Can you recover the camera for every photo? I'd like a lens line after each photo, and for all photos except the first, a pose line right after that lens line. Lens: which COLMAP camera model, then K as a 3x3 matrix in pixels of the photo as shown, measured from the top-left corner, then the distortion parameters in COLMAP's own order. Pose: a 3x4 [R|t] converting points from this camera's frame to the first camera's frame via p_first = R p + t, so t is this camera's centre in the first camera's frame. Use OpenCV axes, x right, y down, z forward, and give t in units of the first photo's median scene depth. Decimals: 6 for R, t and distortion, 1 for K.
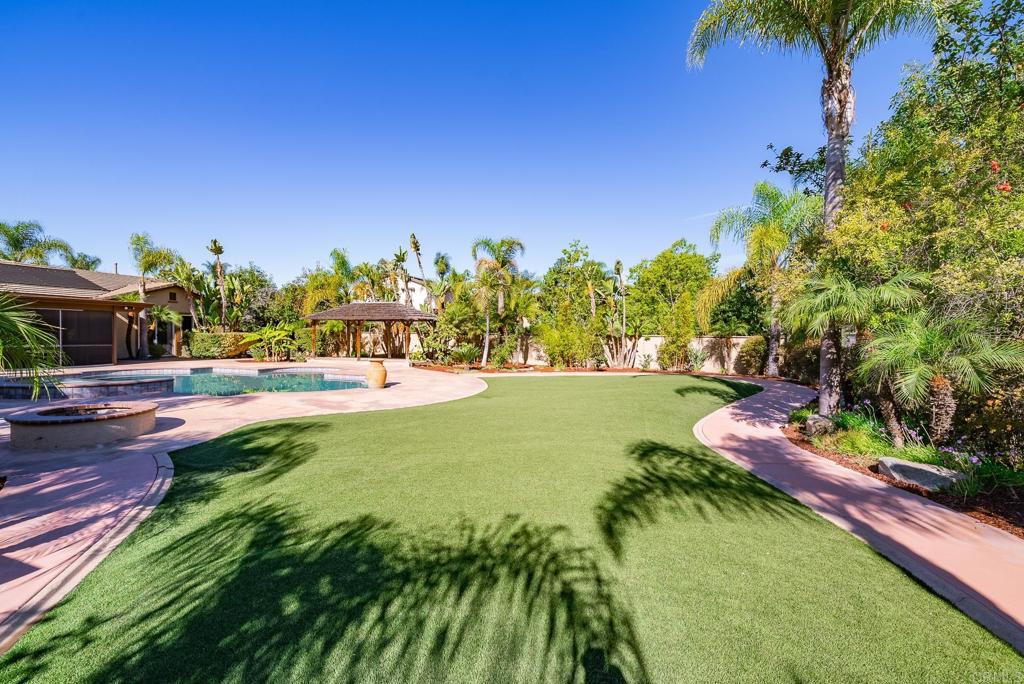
lens RADIAL K [[417.2, 0, 500.6], [0, 417.2, 339.8], [0, 0, 1]] dist [-0.003493, -0.000581]
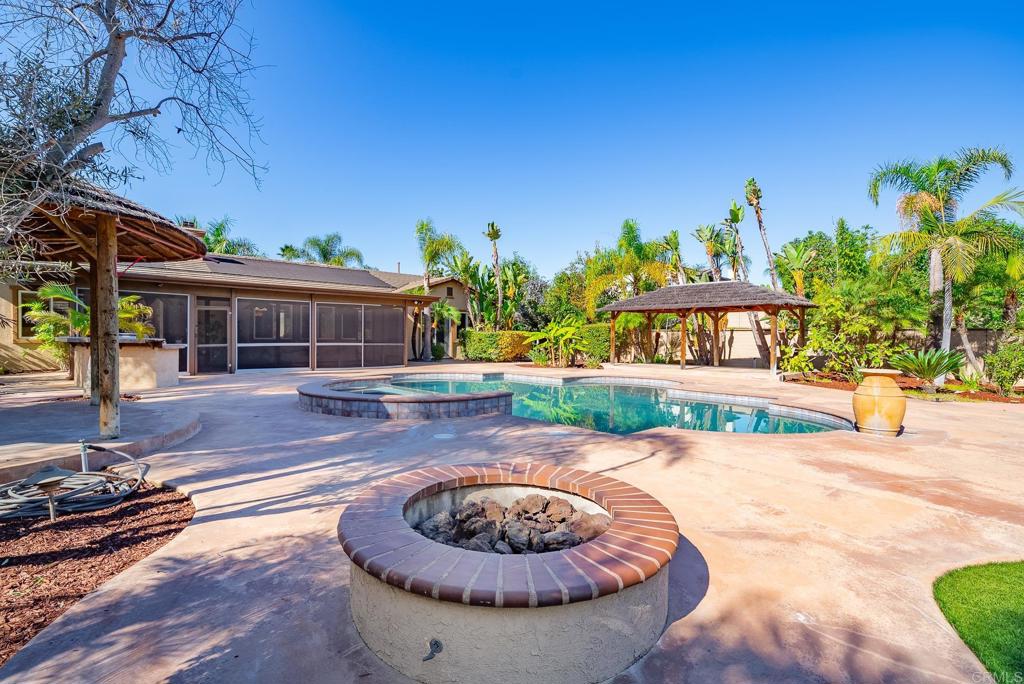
lens RADIAL K [[466.6, 0, 512.0], [0, 466.6, 342.0], [0, 0, 1]] dist [0.024476, -0.000031]
pose [[0.888095, 0.002008, -0.459655, -0.205864], [-0.003600, 0.999990, -0.002588, 0.007513], [0.459645, 0.003954, 0.888094, 0.165097]]
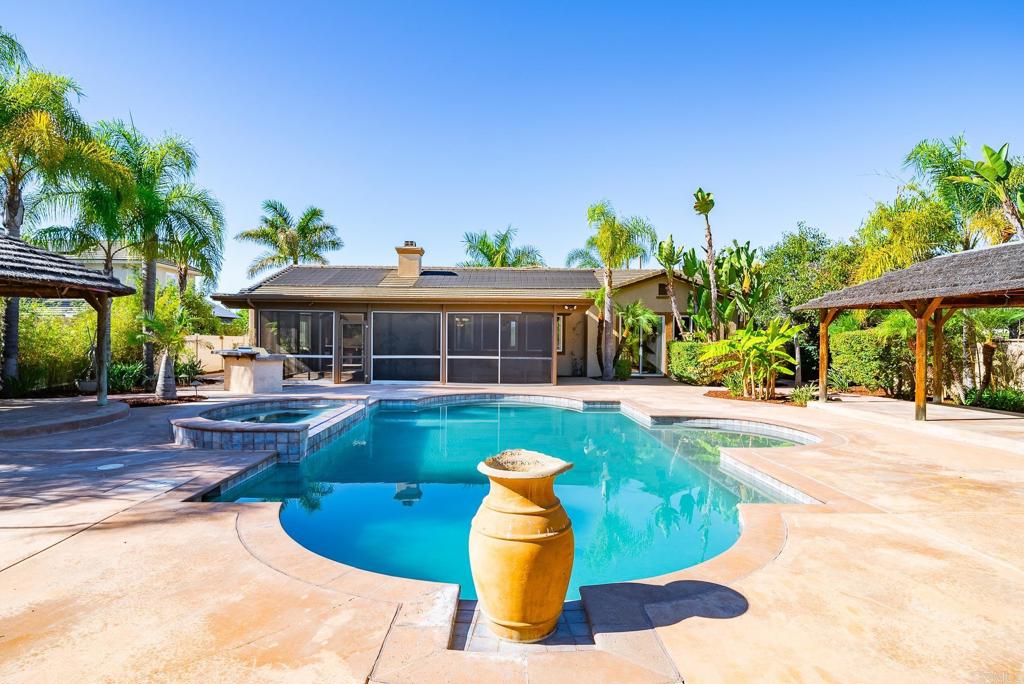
lens RADIAL K [[547.4, 0, 512.0], [0, 547.4, 342.0], [0, 0, 1]] dist [0.001780, 0.000406]
pose [[0.361095, -0.004330, -0.932519, -0.032626], [-0.015162, 0.999830, -0.010513, -0.004005], [0.932406, 0.017935, 0.360968, 0.452627]]
